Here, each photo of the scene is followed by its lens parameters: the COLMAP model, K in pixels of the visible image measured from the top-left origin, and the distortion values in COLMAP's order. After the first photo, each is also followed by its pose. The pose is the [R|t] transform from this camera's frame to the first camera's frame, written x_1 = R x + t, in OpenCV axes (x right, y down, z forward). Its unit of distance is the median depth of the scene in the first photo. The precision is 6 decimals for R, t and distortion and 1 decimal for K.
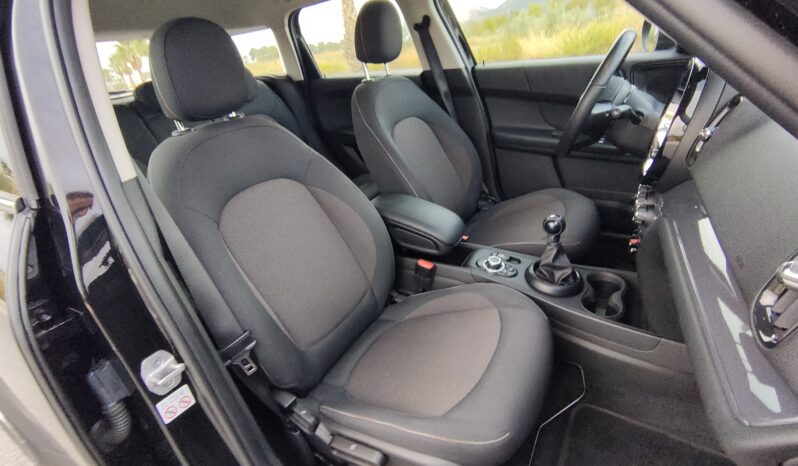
lens RADIAL K [[399.8, 0, 402.5], [0, 399.8, 235.0], [0, 0, 1]] dist [-0.001236, 0.000122]
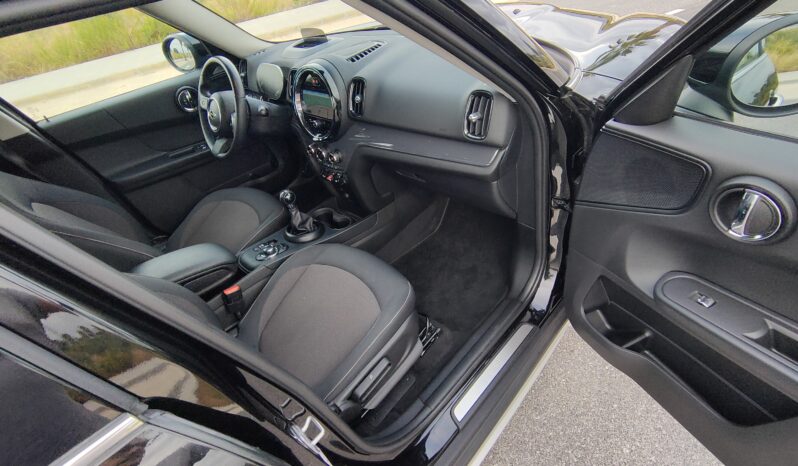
lens RADIAL K [[399.8, 0, 402.5], [0, 399.8, 235.0], [0, 0, 1]] dist [-0.001236, 0.000122]
pose [[0.224005, -0.523290, 0.822186, -0.481848], [0.538792, 0.769474, 0.342947, -0.120491], [-0.812111, 0.366165, 0.454311, 0.072925]]
